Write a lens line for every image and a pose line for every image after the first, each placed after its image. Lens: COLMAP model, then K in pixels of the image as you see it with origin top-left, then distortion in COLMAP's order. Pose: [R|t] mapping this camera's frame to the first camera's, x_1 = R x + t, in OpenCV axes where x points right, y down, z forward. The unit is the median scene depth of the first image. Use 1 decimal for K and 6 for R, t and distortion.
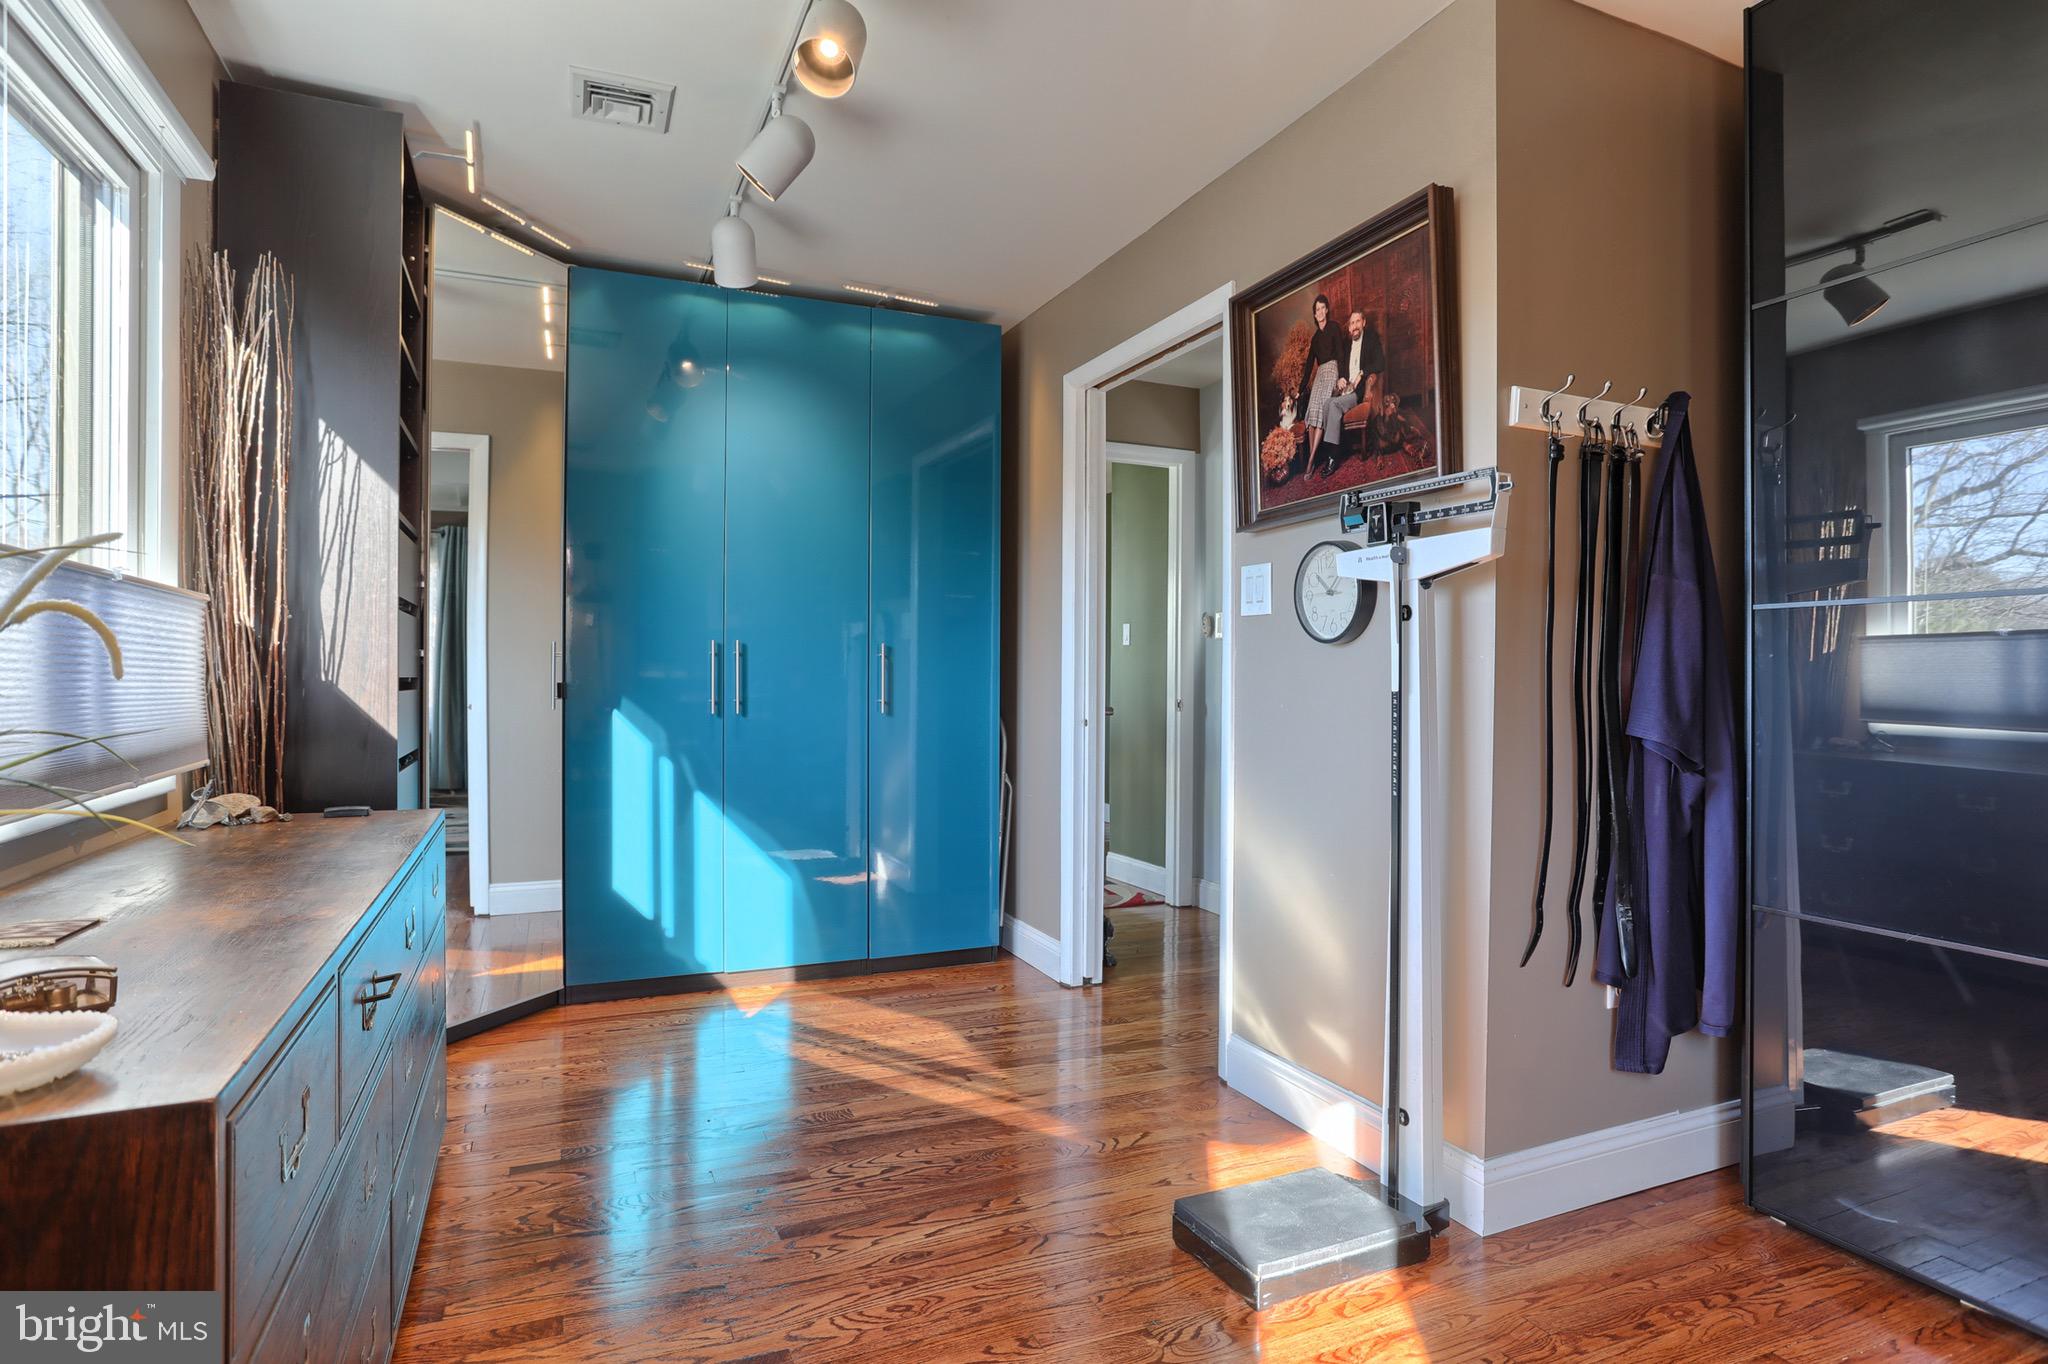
lens RADIAL K [[1053.4, 0, 1024.4], [0, 1053.4, 679.7], [0, 0, 1]] dist [-0.025060, 0.004444]
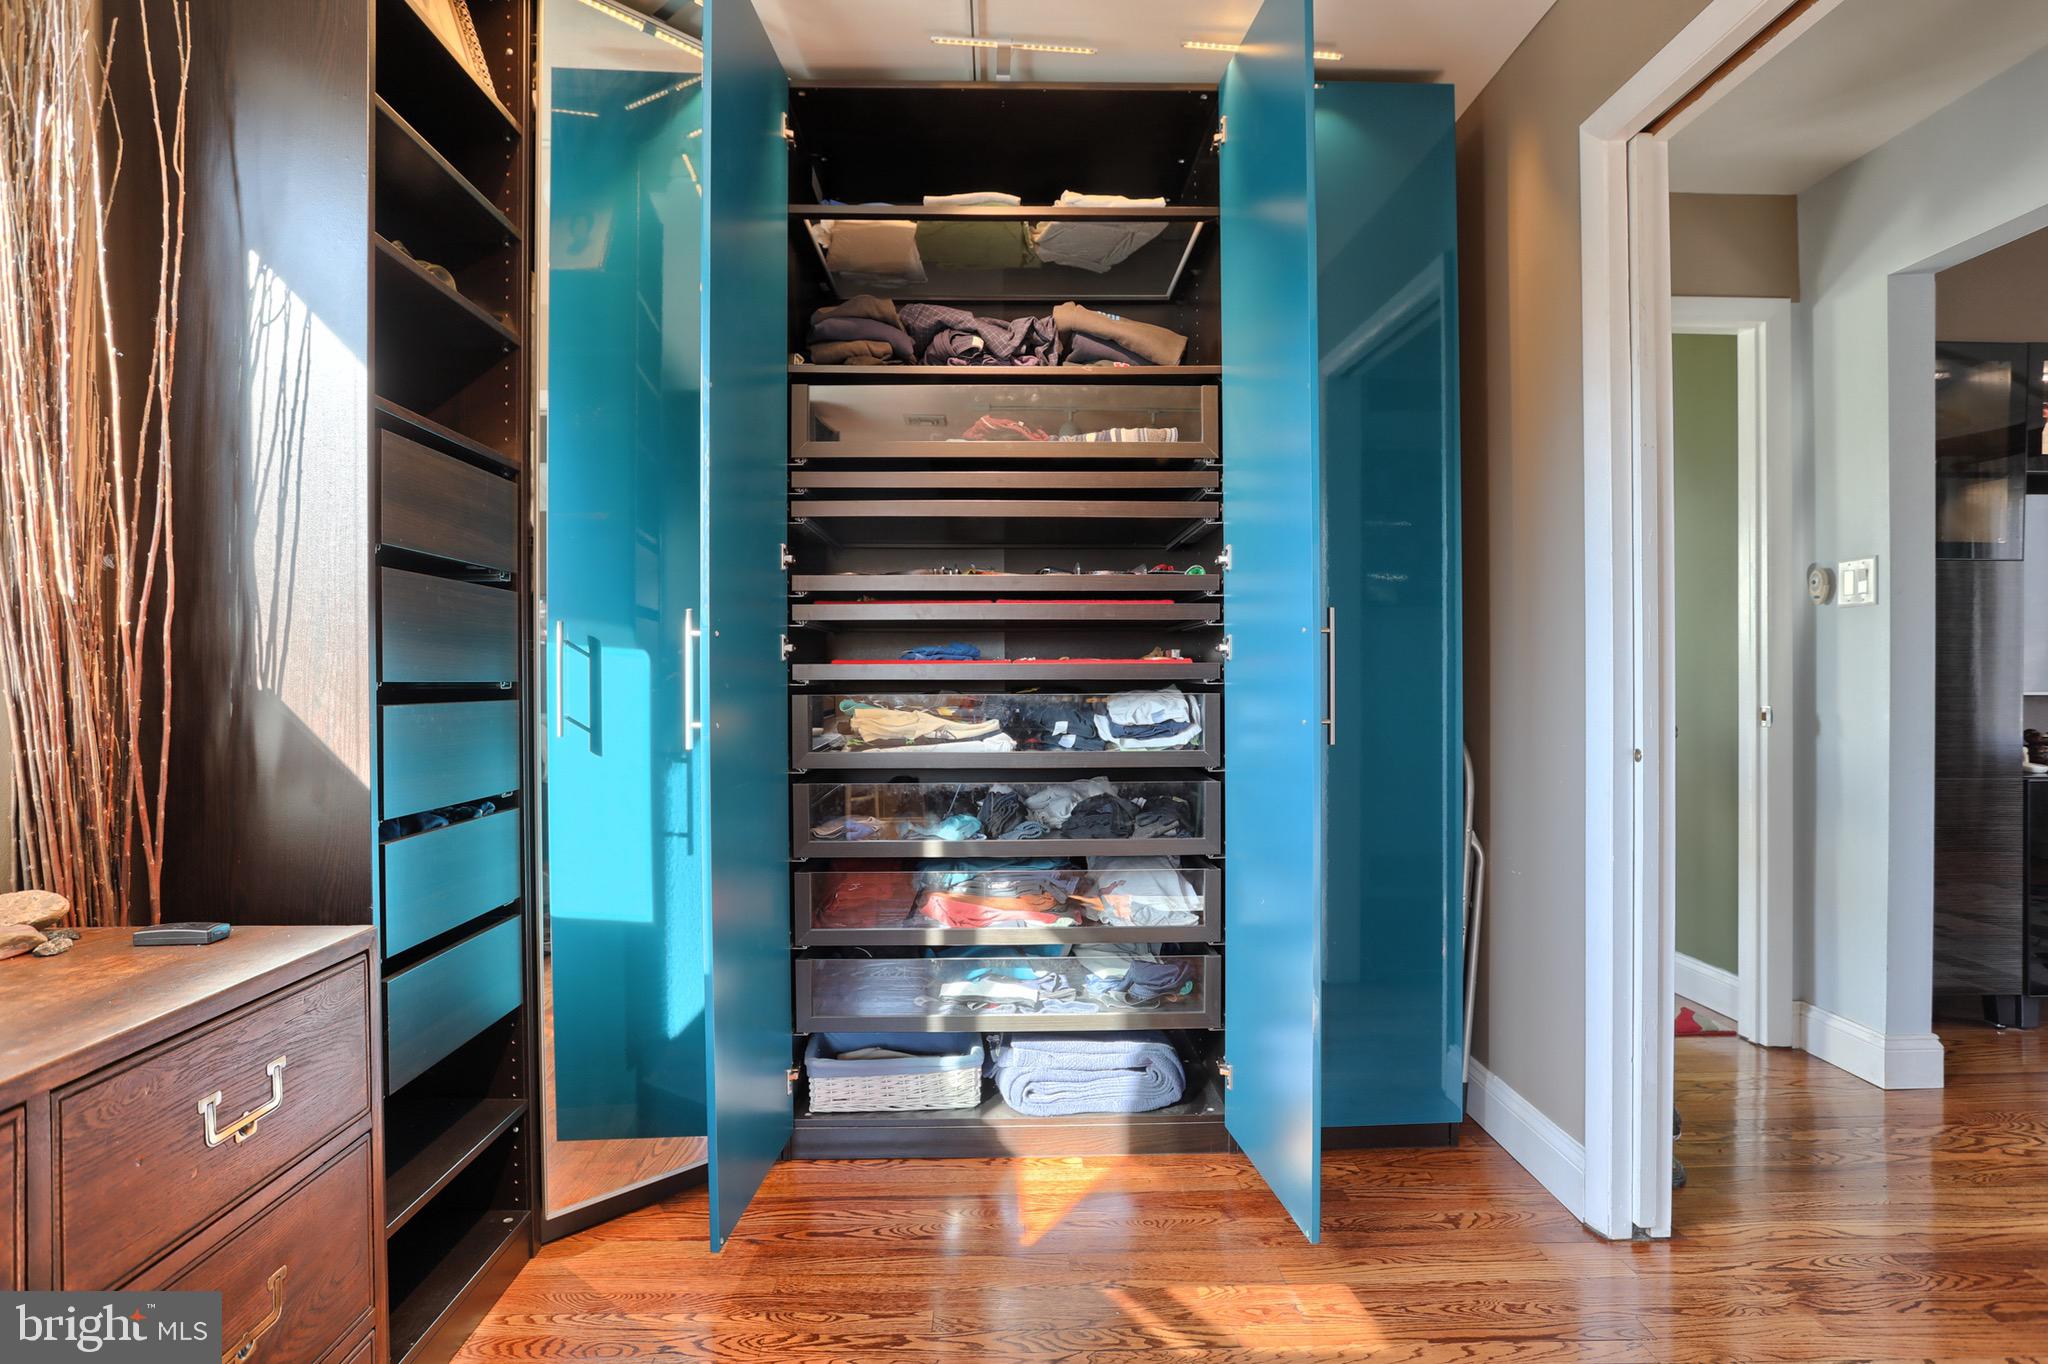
lens RADIAL K [[1053.4, 0, 1030.7], [0, 1053.4, 680.9], [0, 0, 1]] dist [-0.025060, 0.004444]
pose [[0.925196, -0.009111, -0.379381, -0.023983], [0.009210, 0.999956, -0.001555, 0.000598], [0.379378, -0.002056, 0.925239, 0.365079]]
